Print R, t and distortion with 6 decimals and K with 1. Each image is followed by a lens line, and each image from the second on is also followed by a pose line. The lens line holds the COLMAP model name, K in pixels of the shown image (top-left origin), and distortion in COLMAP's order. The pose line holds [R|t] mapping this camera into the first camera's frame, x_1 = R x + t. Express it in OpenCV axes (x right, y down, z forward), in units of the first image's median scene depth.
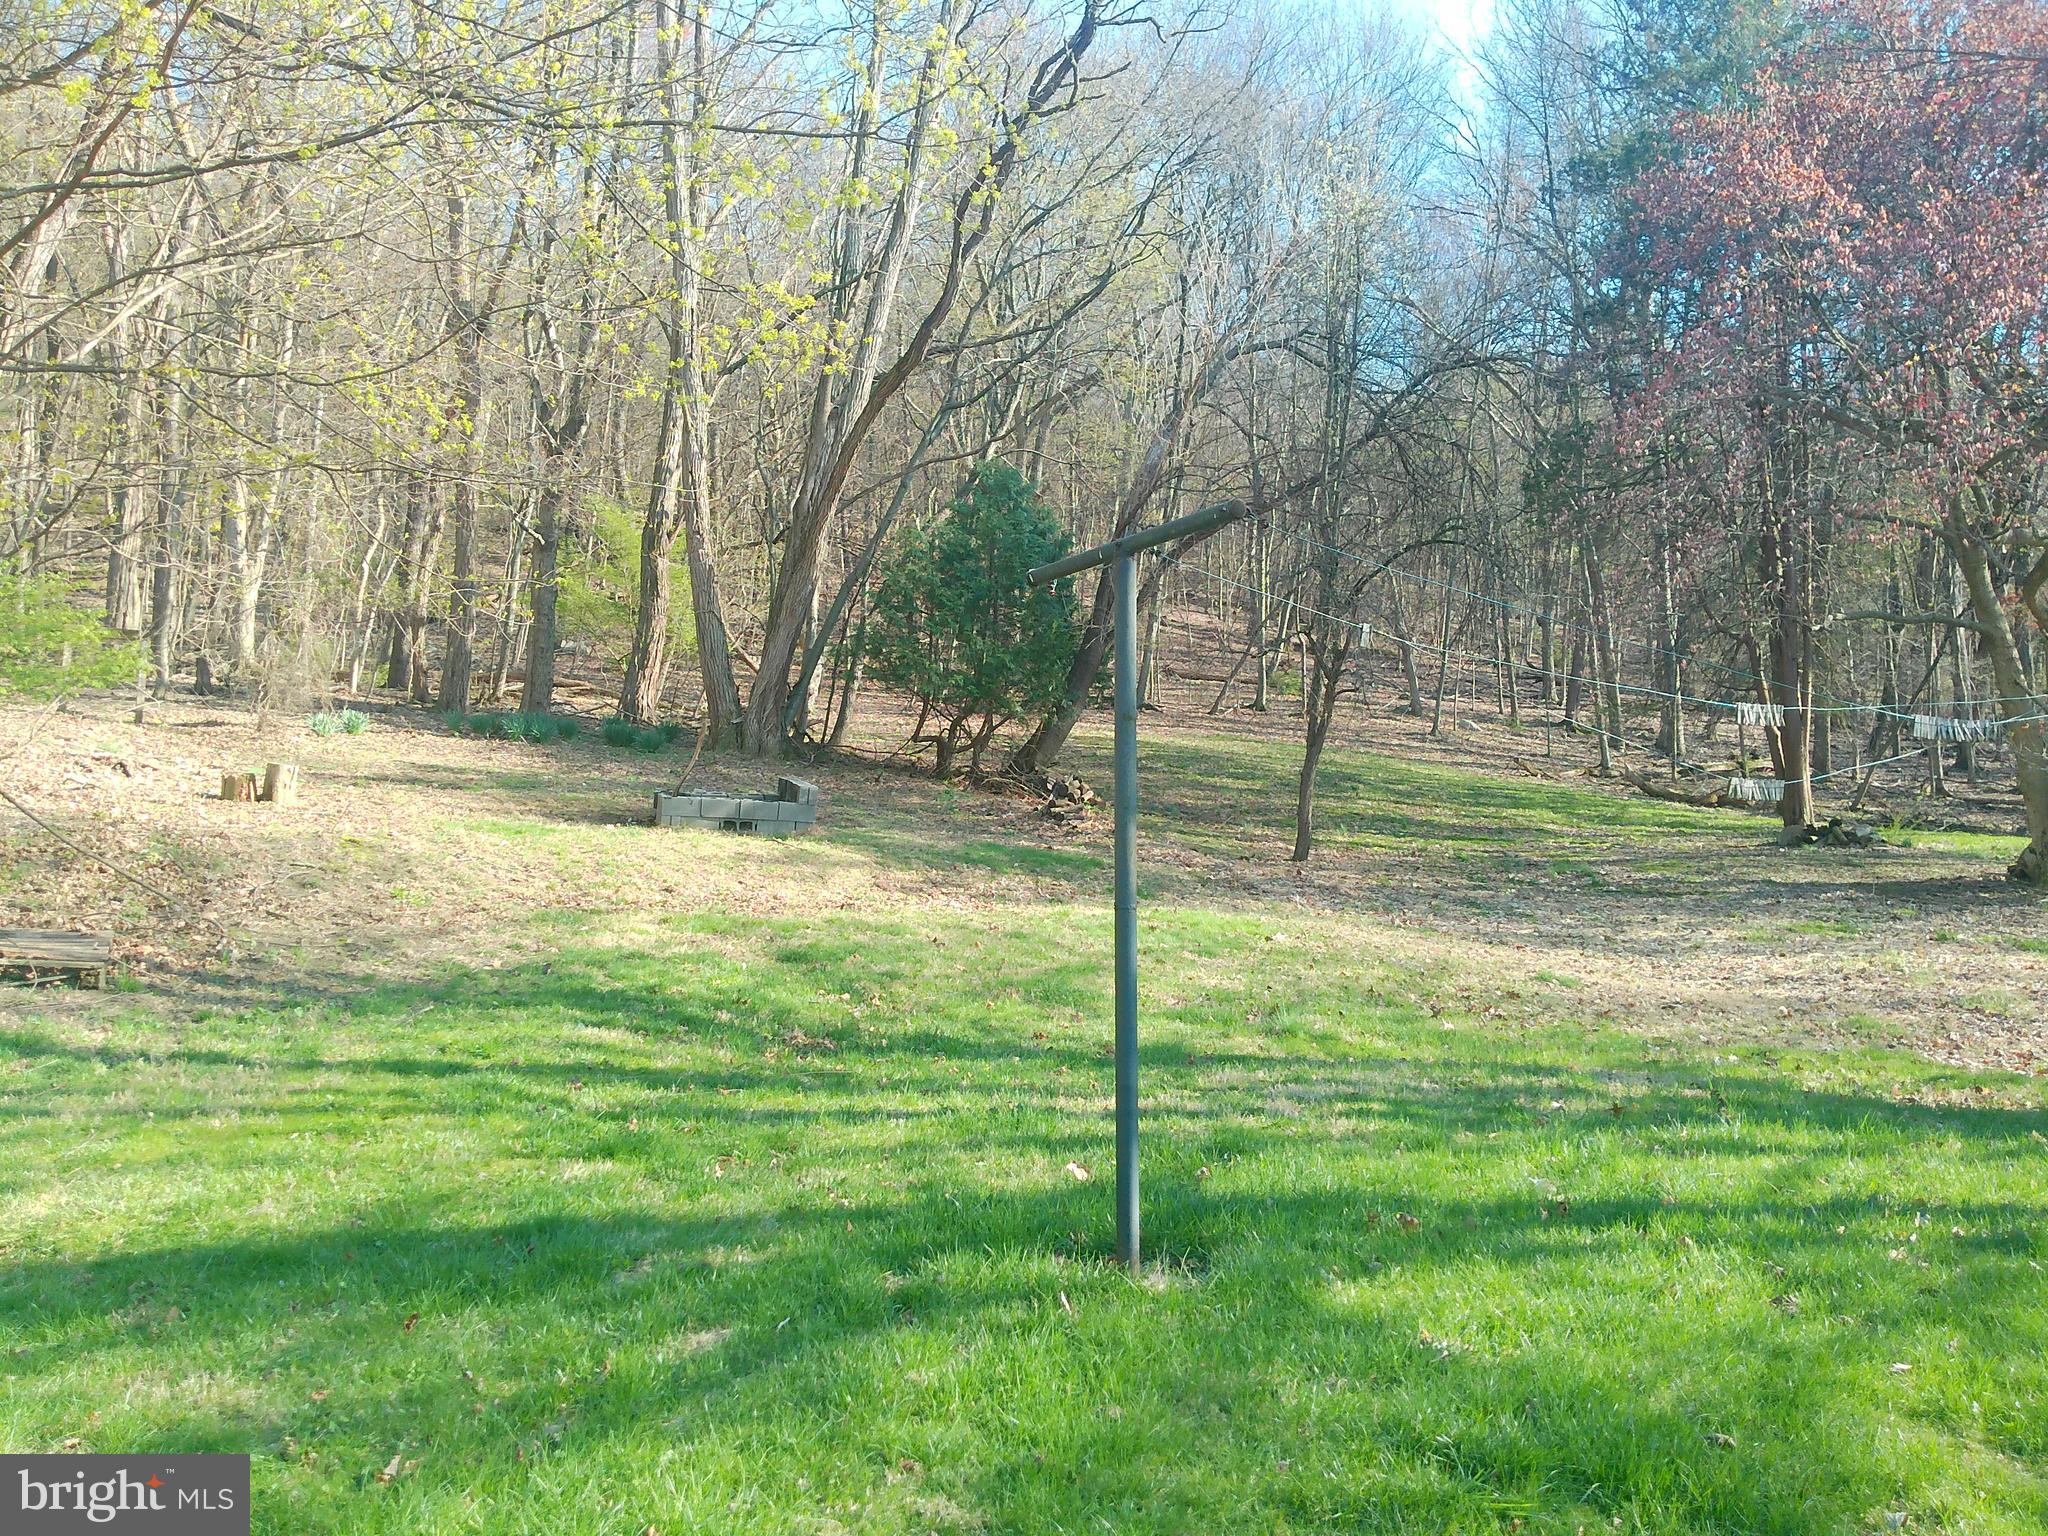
lens RADIAL K [[1690.2, 0, 1008.7], [0, 1690.2, 766.2], [0, 0, 1]] dist [0.117524, -0.237602]
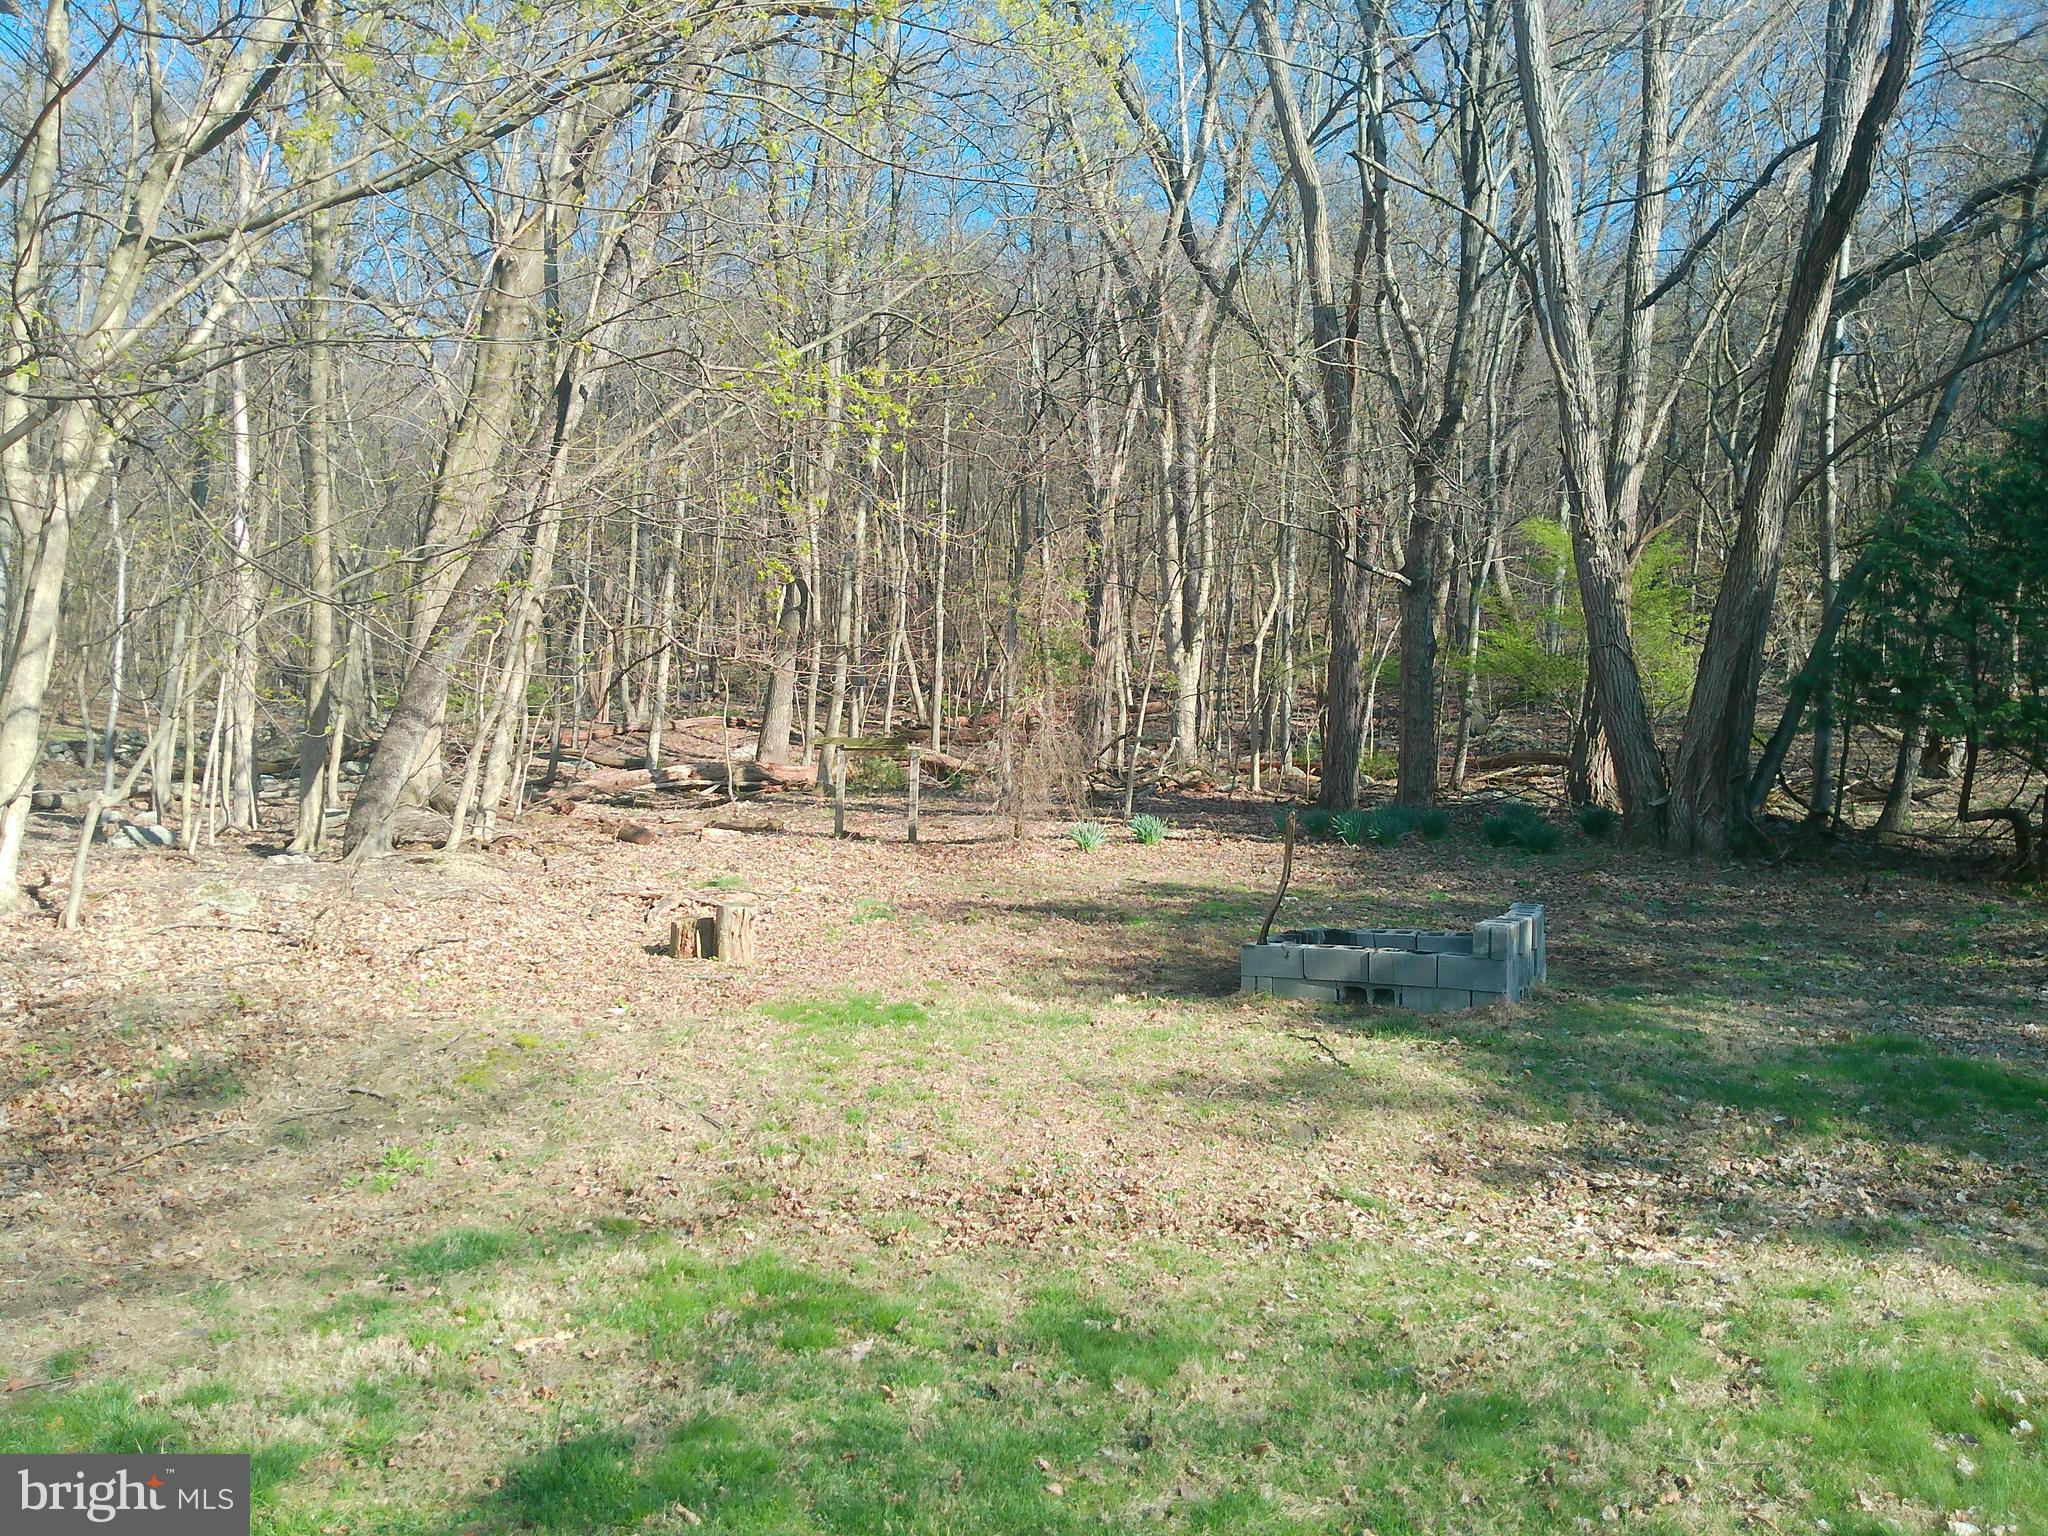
lens RADIAL K [[1690.2, 0, 1008.7], [0, 1690.2, 766.2], [0, 0, 1]] dist [0.117524, -0.237602]
pose [[0.757594, -0.066461, -0.649333, 0.084183], [0.032524, 0.997411, -0.064141, -0.006099], [0.651915, 0.027474, 0.757794, 0.314227]]
